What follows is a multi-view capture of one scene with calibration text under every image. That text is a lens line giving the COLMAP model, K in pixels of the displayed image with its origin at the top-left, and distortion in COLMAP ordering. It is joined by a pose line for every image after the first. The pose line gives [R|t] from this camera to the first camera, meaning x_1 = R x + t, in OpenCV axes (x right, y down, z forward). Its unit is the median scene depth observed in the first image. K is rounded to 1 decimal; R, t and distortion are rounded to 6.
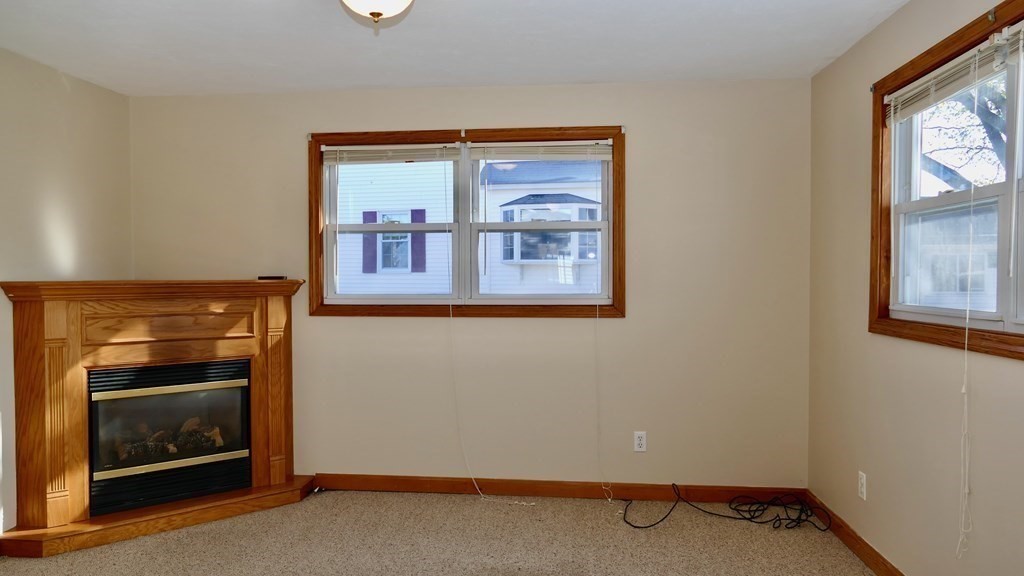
lens RADIAL K [[732.9, 0, 512.0], [0, 732.9, 288.0], [0, 0, 1]] dist [-0.006647, -0.001865]
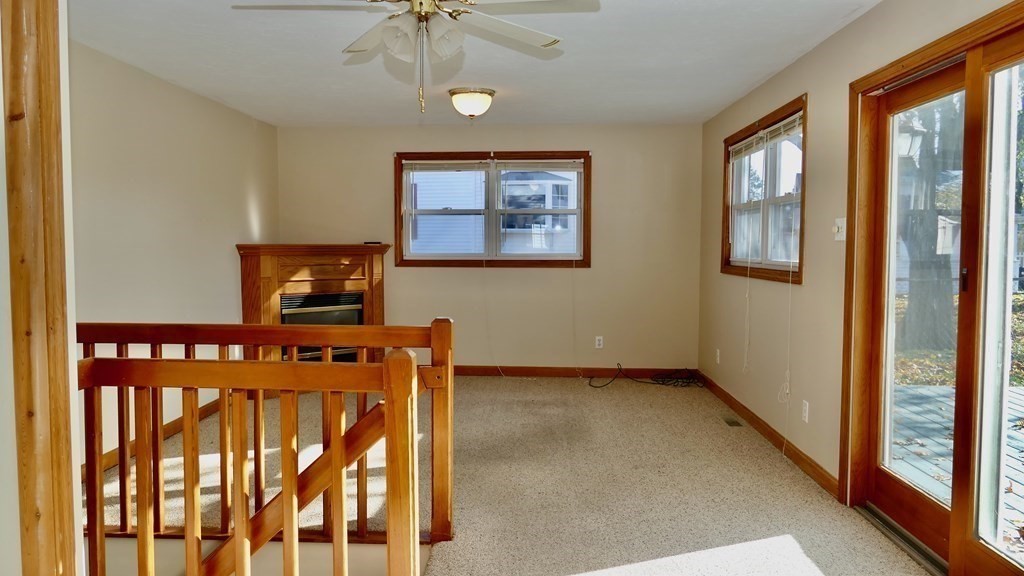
lens RADIAL K [[732.9, 0, 512.0], [0, 732.9, 288.0], [0, 0, 1]] dist [-0.006647, -0.001865]
pose [[0.999120, 0.000539, 0.041938, -0.093205], [-0.002403, 0.999010, 0.044420, 0.013294], [-0.041872, -0.044481, 0.998132, -0.650023]]
